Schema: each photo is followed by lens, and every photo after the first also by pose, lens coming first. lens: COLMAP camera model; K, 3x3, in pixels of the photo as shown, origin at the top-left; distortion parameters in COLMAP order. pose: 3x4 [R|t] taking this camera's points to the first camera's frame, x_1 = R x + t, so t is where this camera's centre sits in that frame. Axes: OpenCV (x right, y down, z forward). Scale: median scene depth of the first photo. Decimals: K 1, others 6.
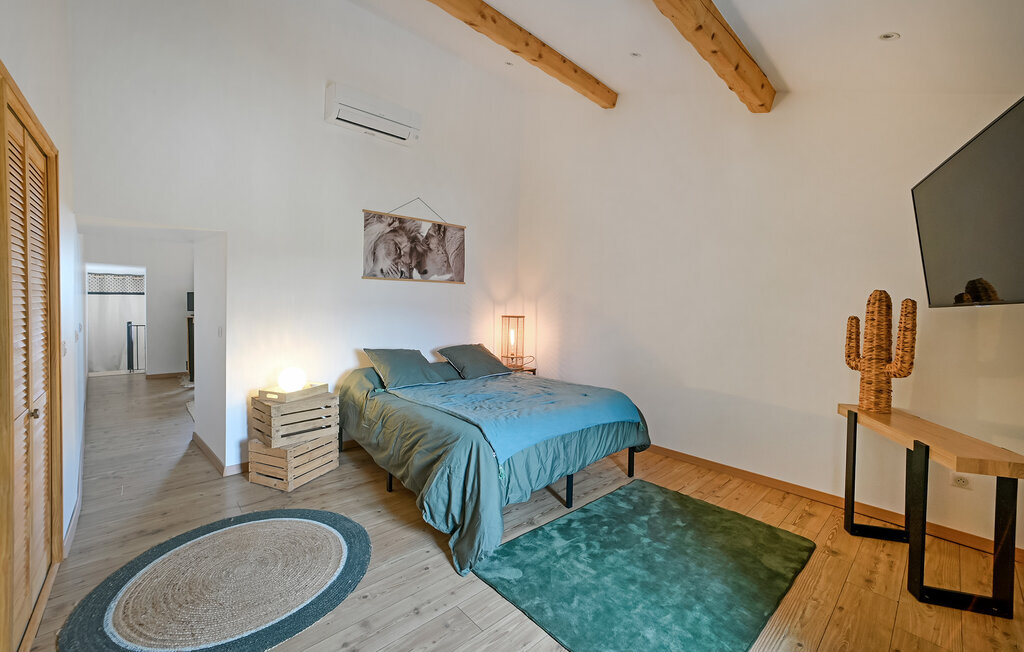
lens RADIAL K [[416.0, 0, 515.8], [0, 416.0, 311.4], [0, 0, 1]] dist [-0.044347, 0.027945]
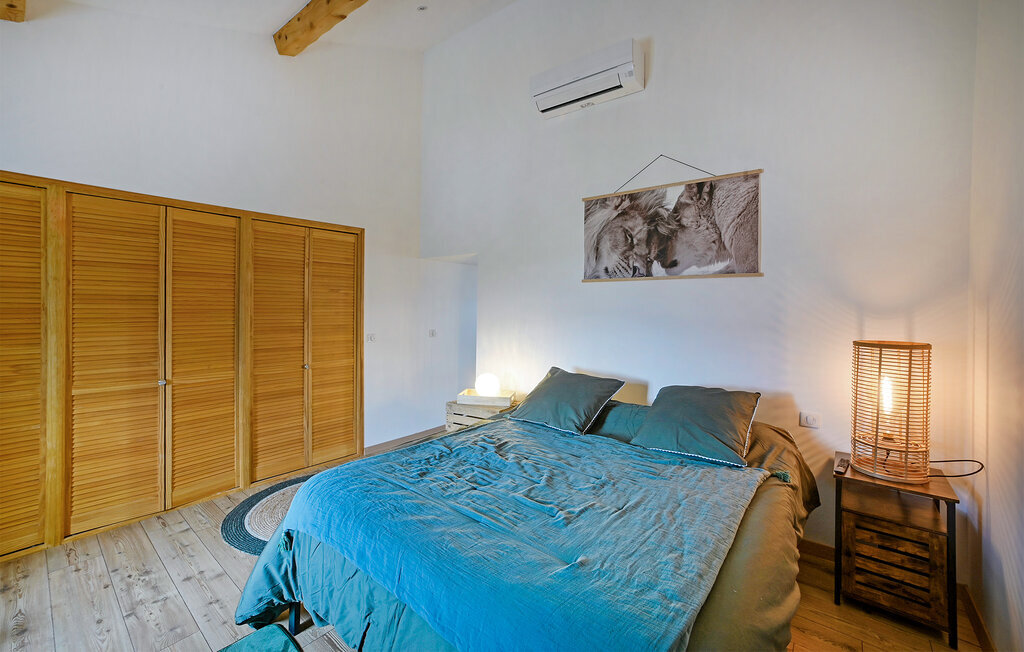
lens RADIAL K [[416.0, 0, 515.8], [0, 416.0, 311.4], [0, 0, 1]] dist [-0.044347, 0.027945]
pose [[0.153368, -0.005745, -0.988152, 0.387101], [-0.024056, 0.999665, -0.009545, -0.008786], [0.987876, 0.025235, 0.153179, 0.672149]]
